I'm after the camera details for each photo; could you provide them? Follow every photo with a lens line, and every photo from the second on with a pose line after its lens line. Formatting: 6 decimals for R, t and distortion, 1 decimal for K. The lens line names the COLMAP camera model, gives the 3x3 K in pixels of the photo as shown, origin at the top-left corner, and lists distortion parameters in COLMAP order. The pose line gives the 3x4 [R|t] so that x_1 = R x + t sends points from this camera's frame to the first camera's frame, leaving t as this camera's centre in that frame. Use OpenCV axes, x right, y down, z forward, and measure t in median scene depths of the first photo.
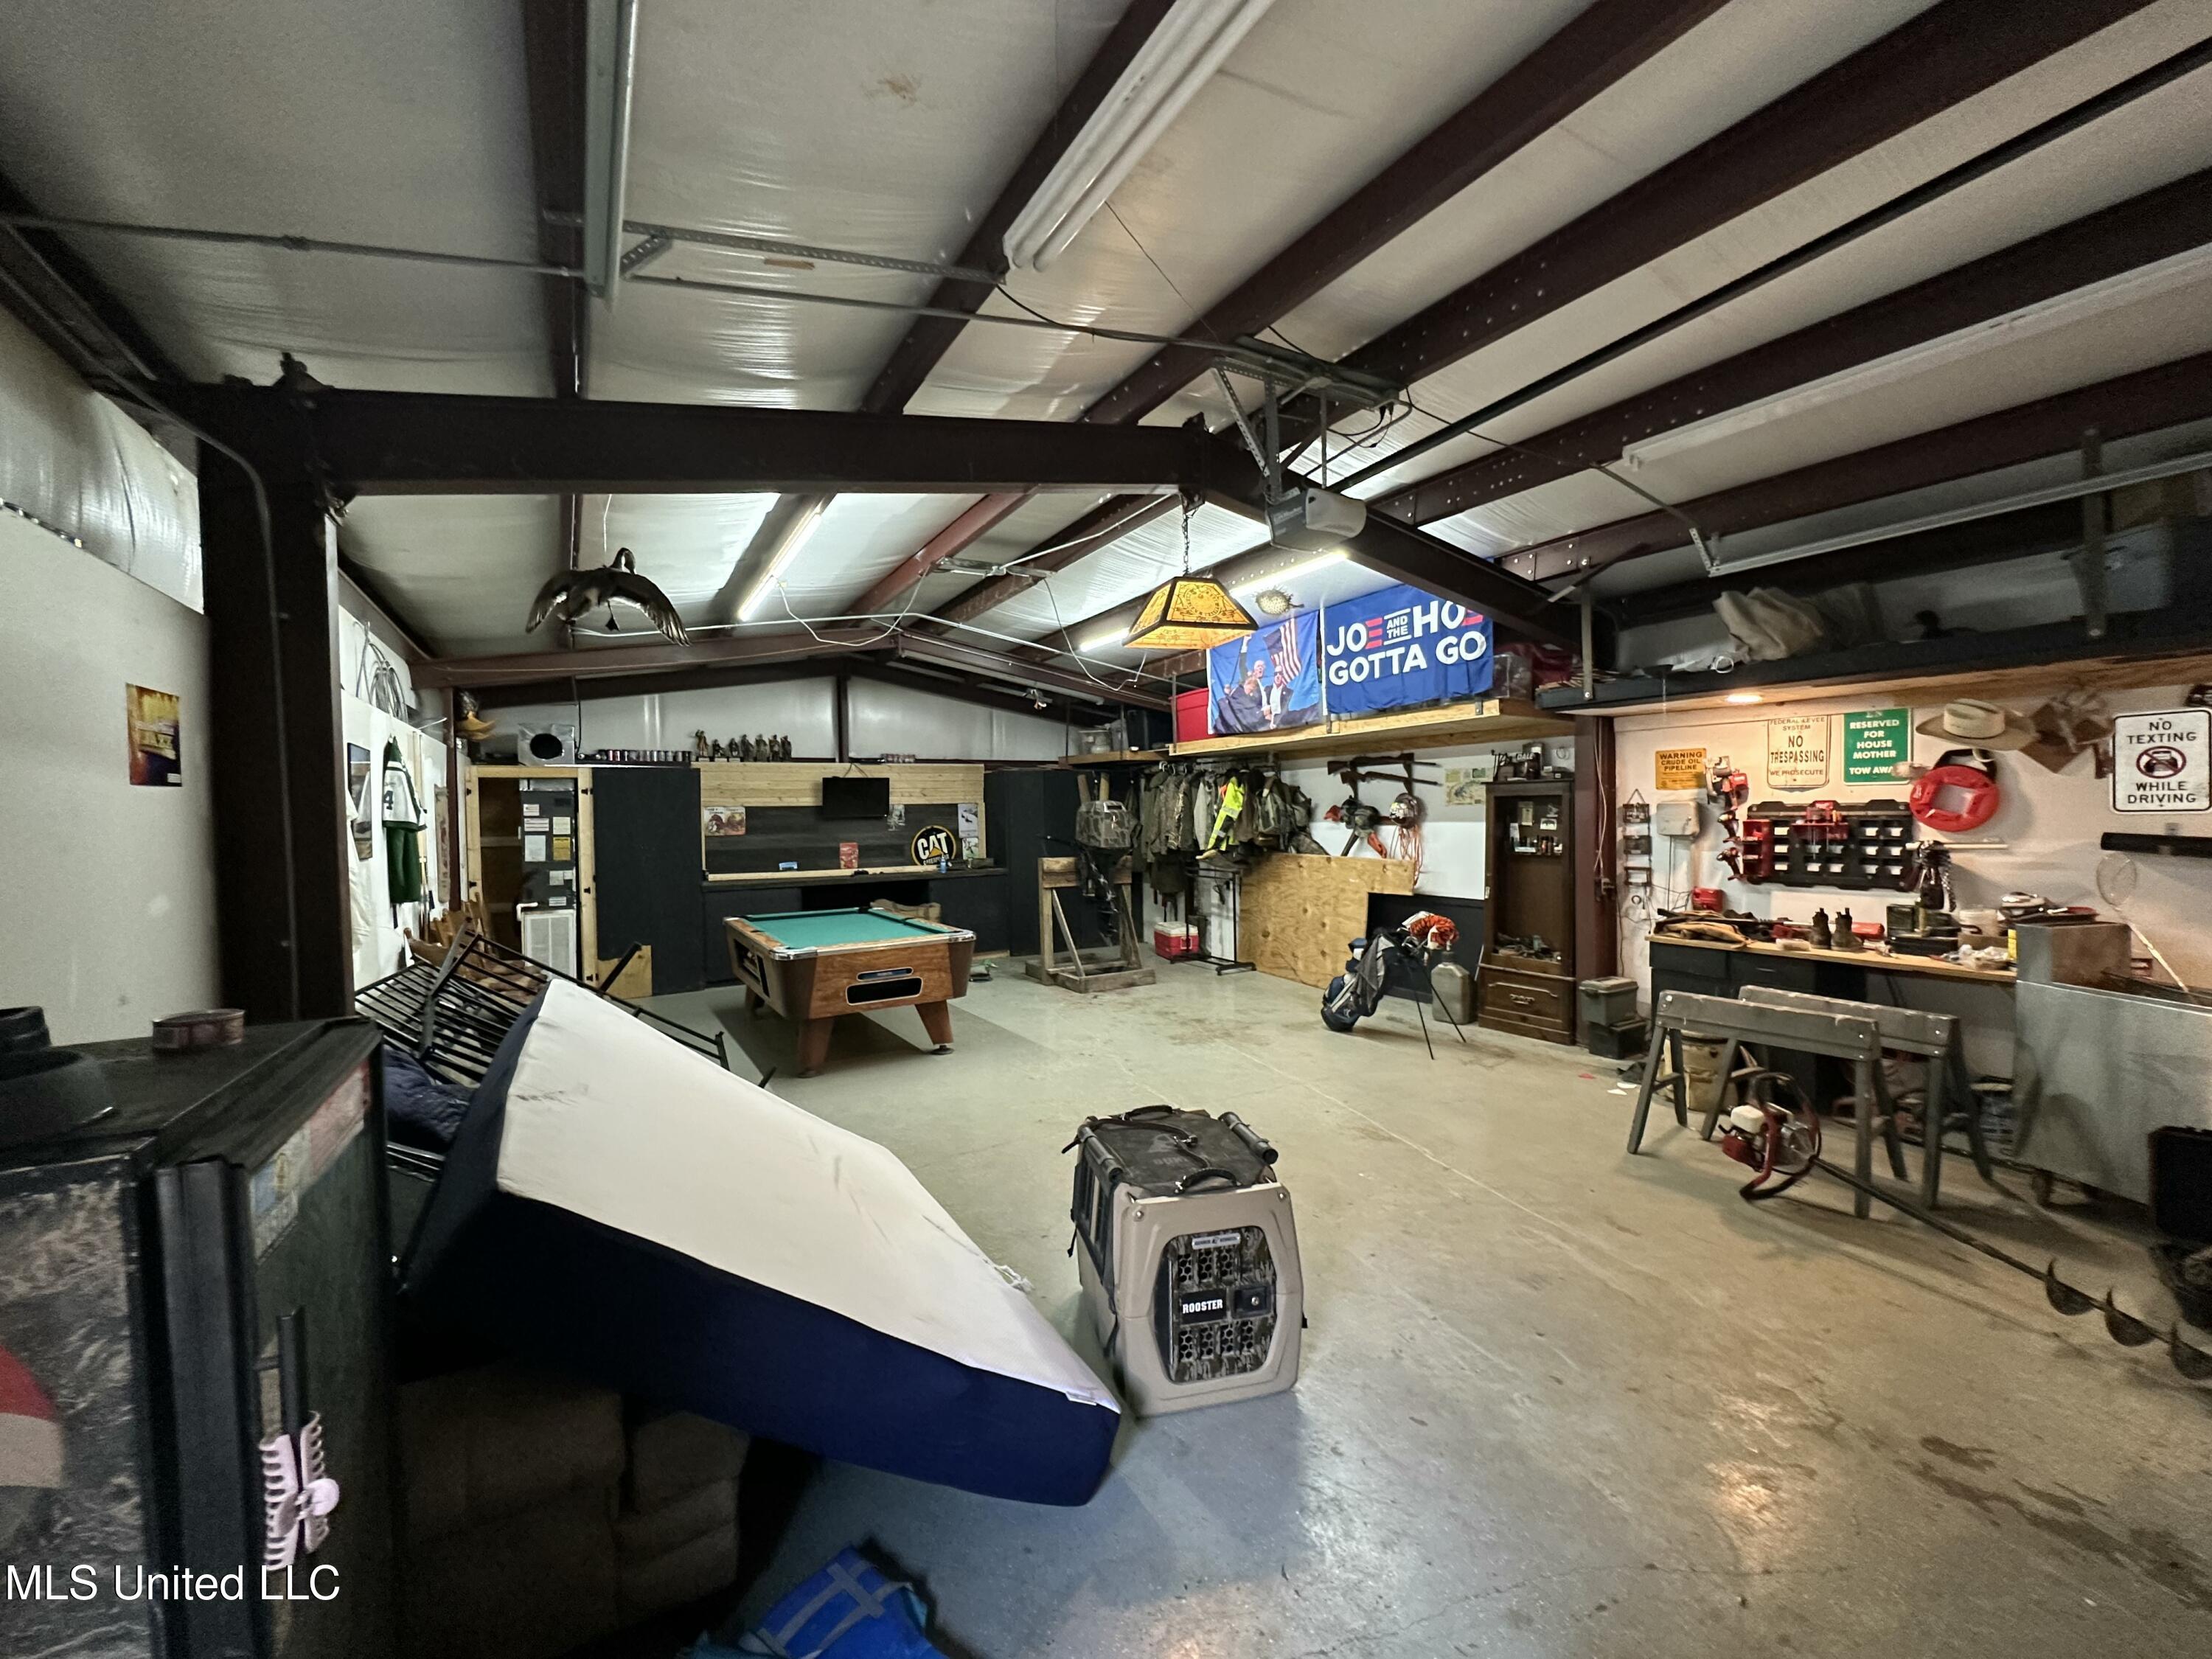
lens RADIAL K [[878.3, 0, 1105.8], [0, 878.3, 835.8], [0, 0, 1]] dist [-0.005767, 0.000418]
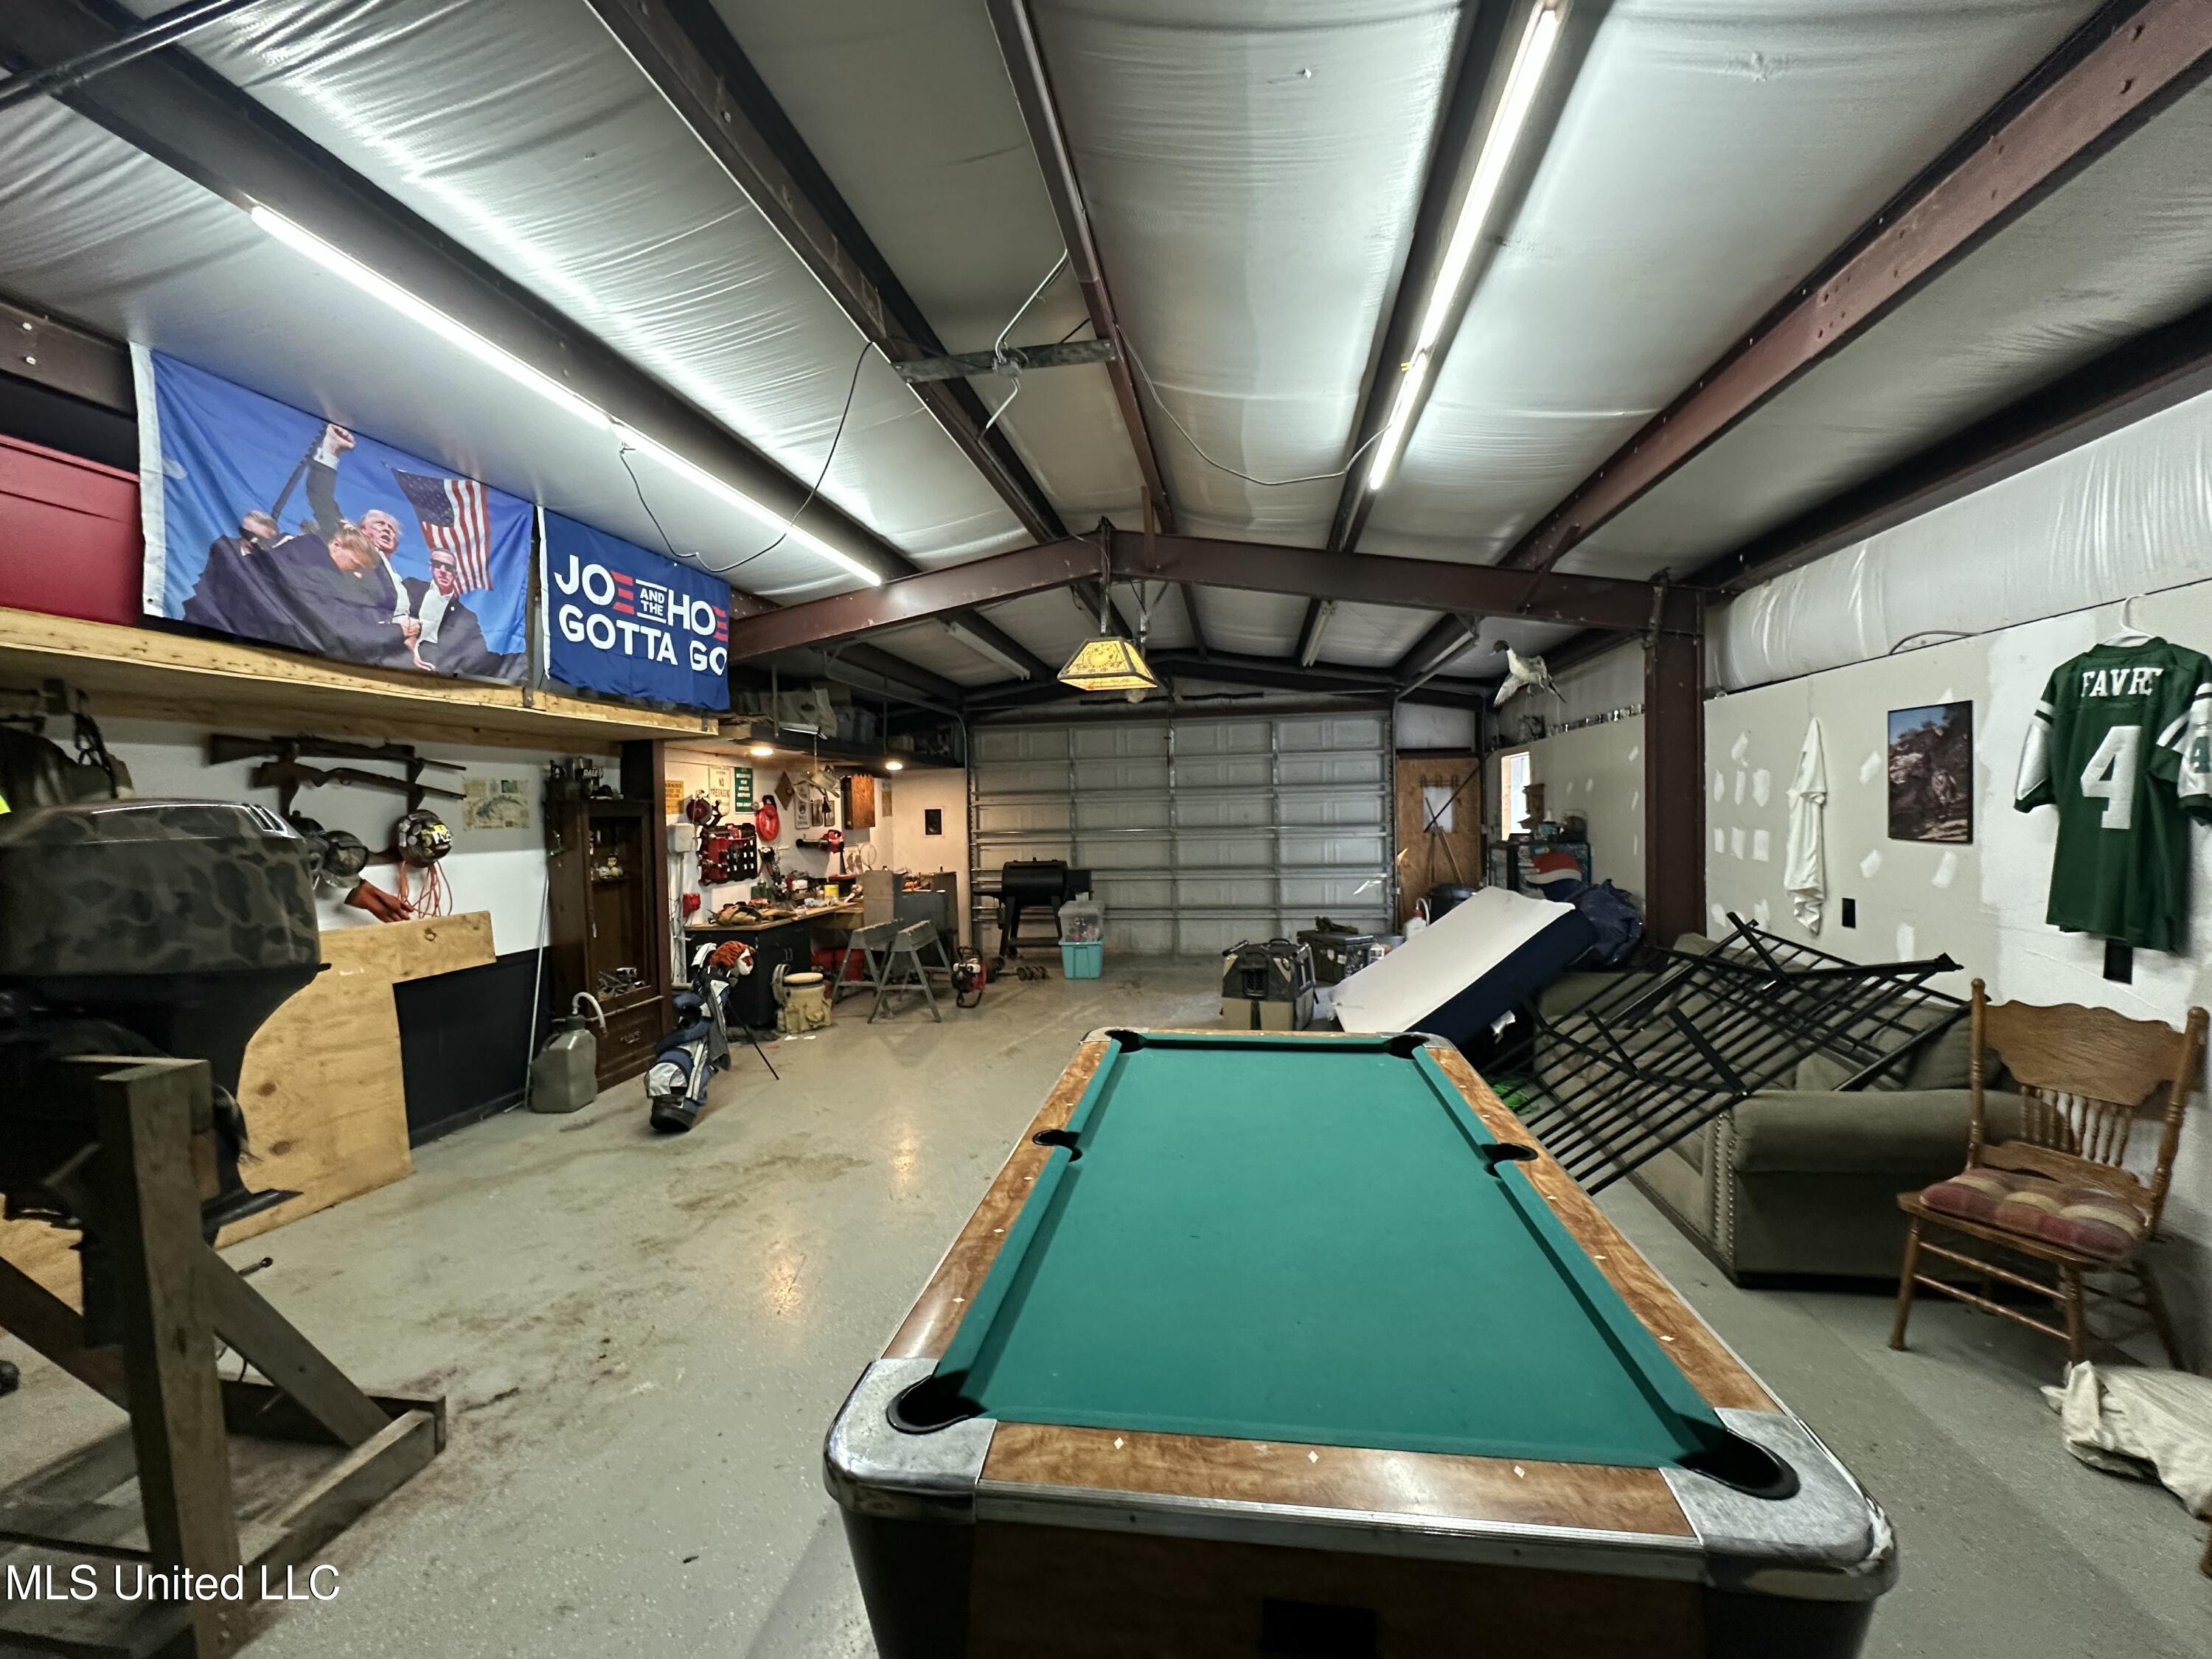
lens RADIAL K [[878.3, 0, 1106.1], [0, 878.3, 831.9], [0, 0, 1]] dist [-0.005767, 0.000418]
pose [[-0.760025, 0.017352, 0.649662, -0.484937], [0.050564, 0.998192, 0.032493, -0.032424], [-0.647924, 0.057546, -0.759528, 1.313081]]
